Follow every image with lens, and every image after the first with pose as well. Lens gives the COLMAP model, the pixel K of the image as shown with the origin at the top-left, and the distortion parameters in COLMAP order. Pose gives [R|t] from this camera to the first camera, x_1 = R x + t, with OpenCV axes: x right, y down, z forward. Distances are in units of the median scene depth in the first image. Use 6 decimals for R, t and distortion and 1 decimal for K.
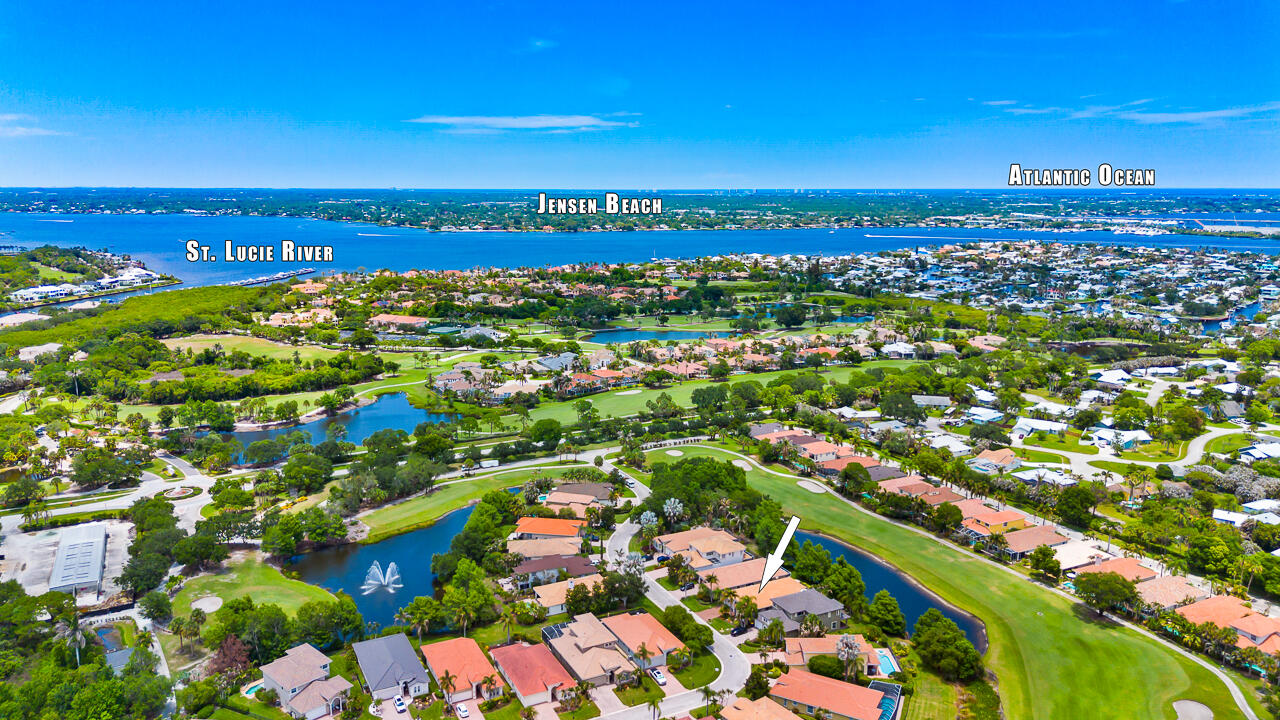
lens RADIAL K [[924.9, 0, 643.3], [0, 924.9, 357.0], [0, 0, 1]] dist [0.079814, -0.088588]
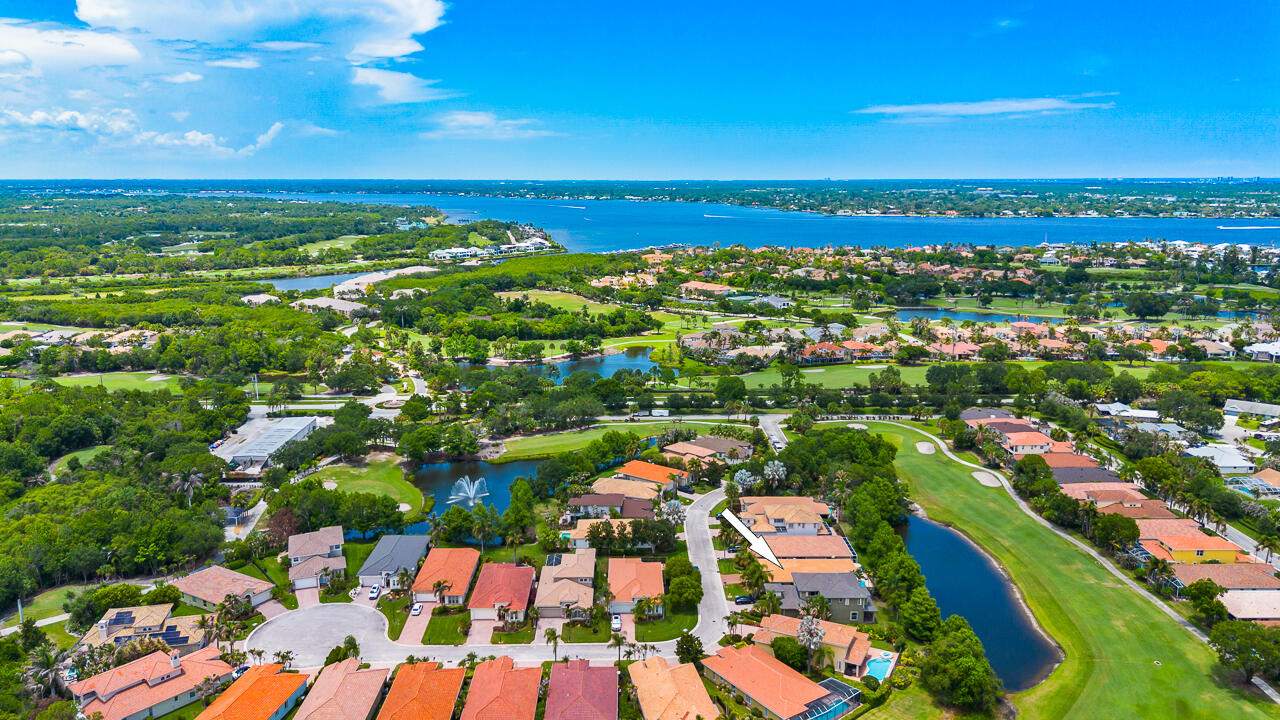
lens RADIAL K [[924.9, 0, 643.3], [0, 924.9, 357.0], [0, 0, 1]] dist [0.079814, -0.088588]
pose [[0.895672, 0.082825, -0.436935, 0.167684], [-0.079137, 0.996507, 0.026674, 0.020537], [0.437618, 0.010686, 0.899097, 0.067751]]
